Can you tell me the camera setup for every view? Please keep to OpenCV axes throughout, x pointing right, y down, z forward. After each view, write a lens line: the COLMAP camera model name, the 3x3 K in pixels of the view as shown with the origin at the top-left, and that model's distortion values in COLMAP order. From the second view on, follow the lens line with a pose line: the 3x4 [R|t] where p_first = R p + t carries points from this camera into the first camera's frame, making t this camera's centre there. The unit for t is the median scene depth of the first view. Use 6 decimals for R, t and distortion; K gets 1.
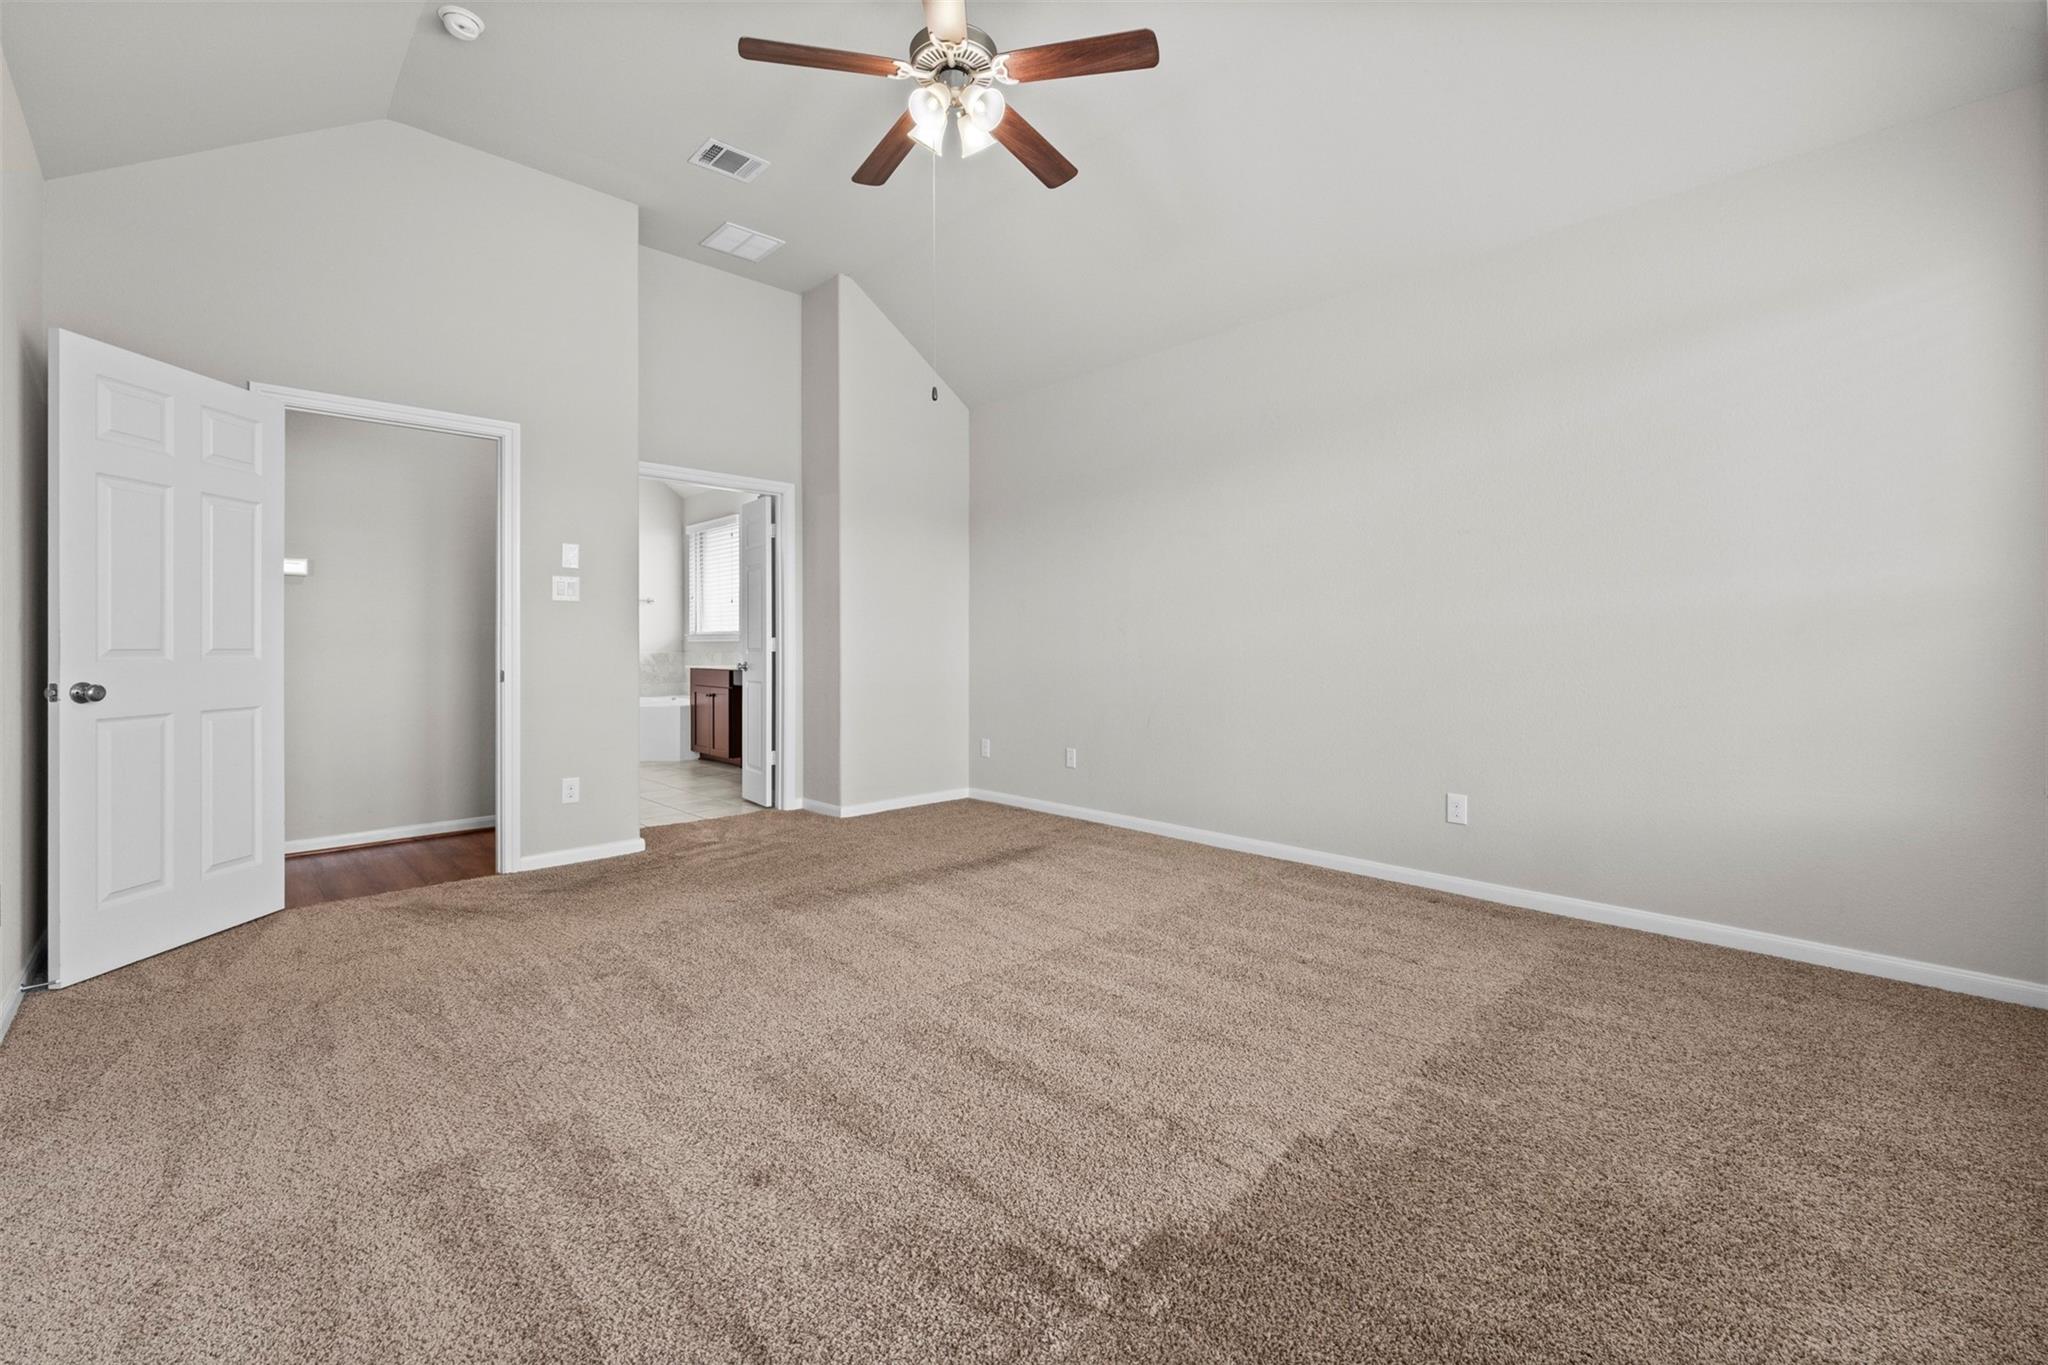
lens RADIAL K [[848.4, 0, 1025.8], [0, 848.4, 667.4], [0, 0, 1]] dist [0.002247, -0.001467]
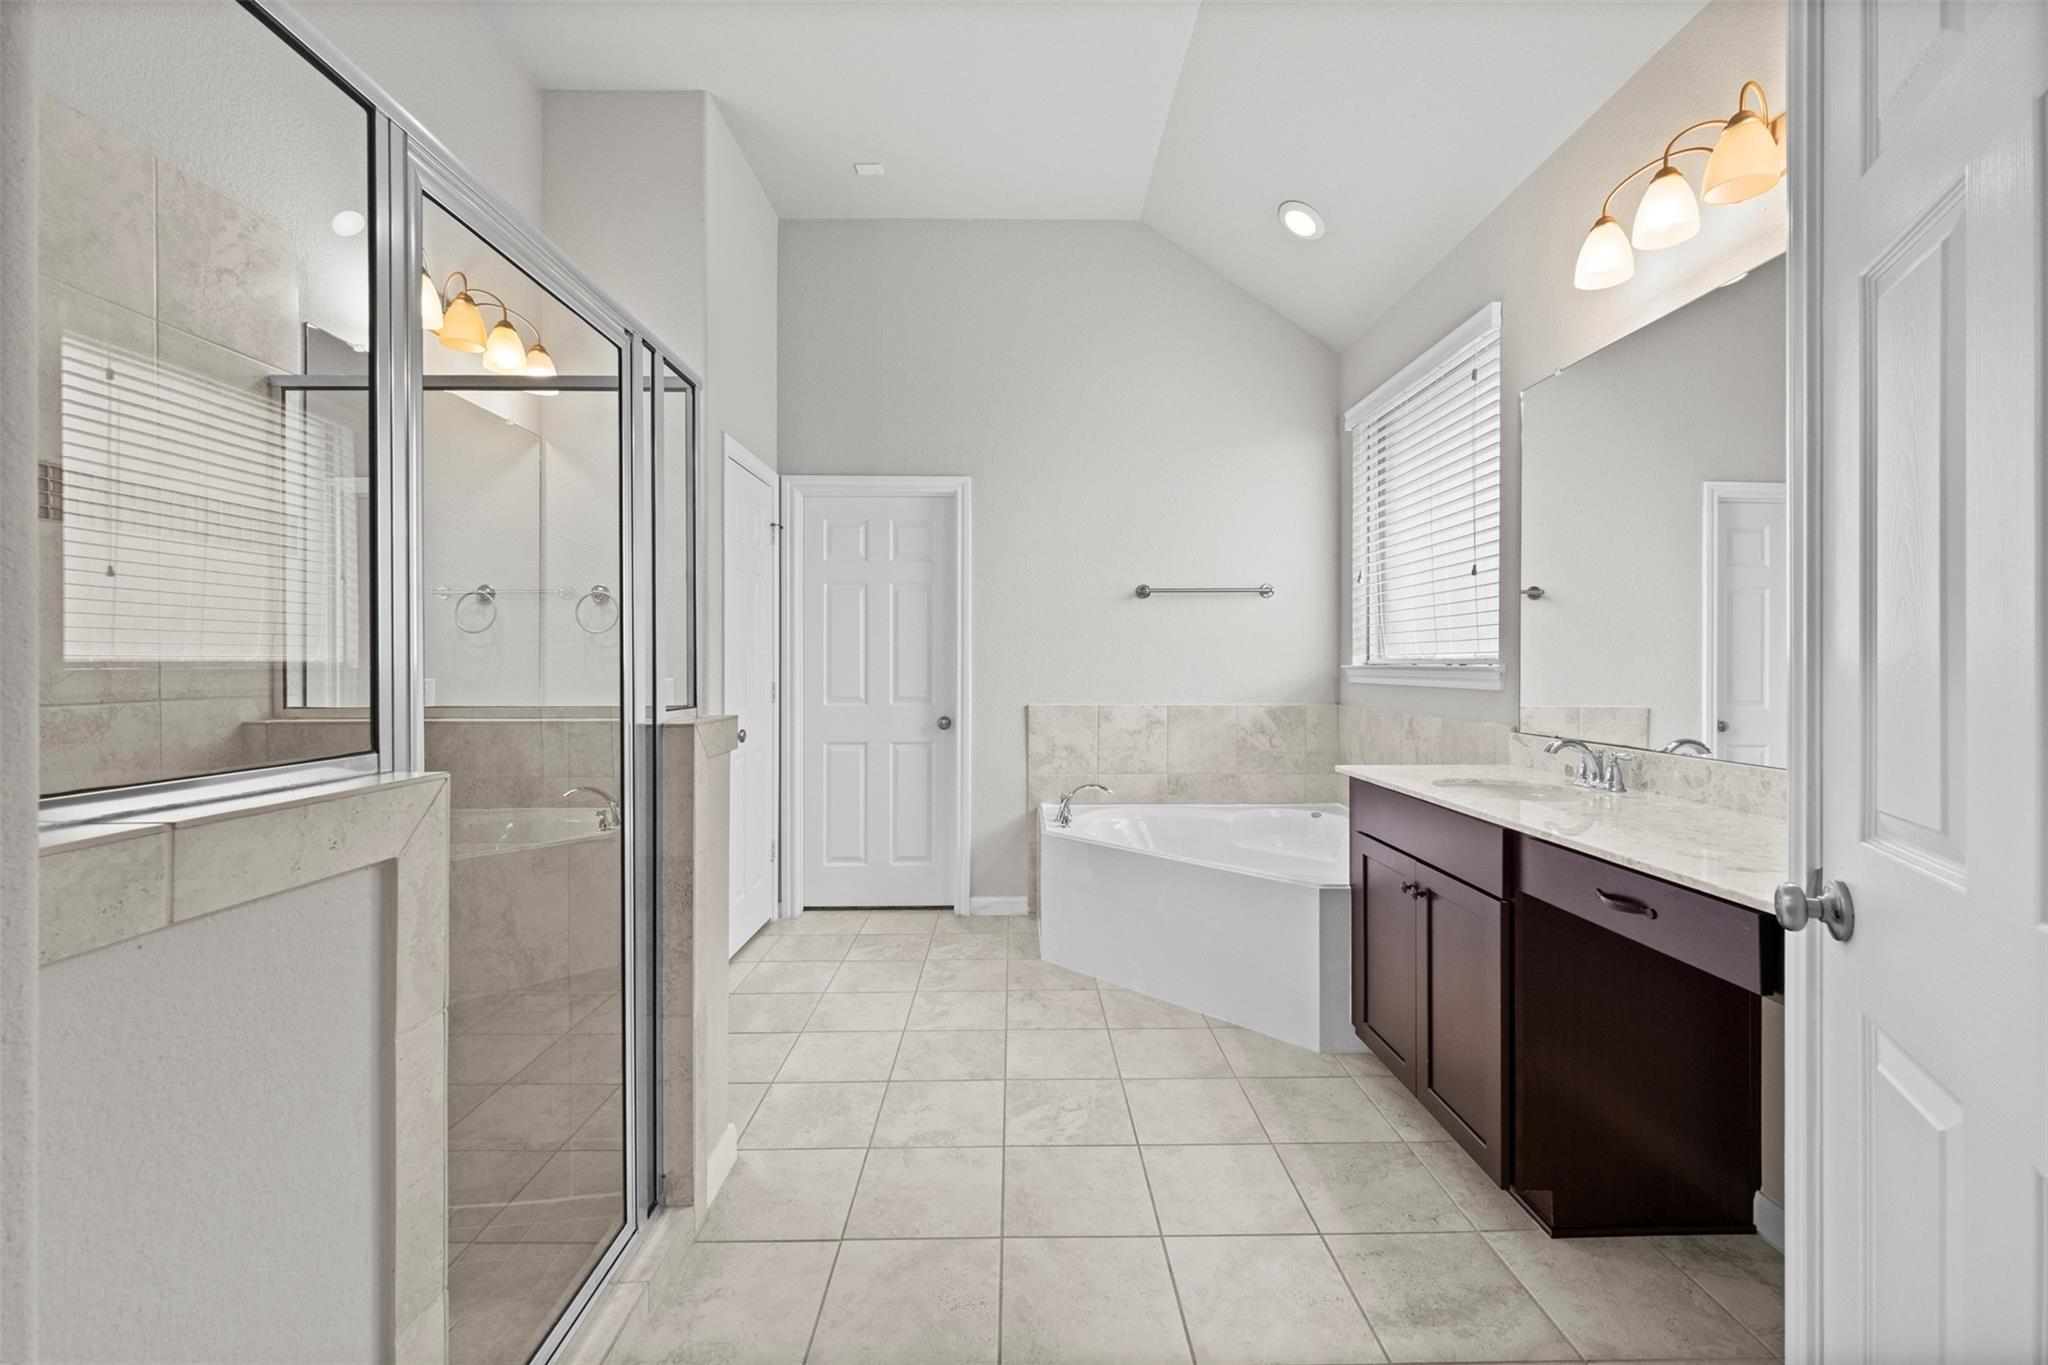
lens RADIAL K [[848.4, 0, 1026.5], [0, 848.4, 673.7], [0, 0, 1]] dist [0.002247, -0.001467]
pose [[0.733827, 0.005157, -0.679316, -0.231001], [-0.011870, 0.999916, -0.005232, -0.031123], [0.679232, 0.011903, 0.733827, 0.587396]]
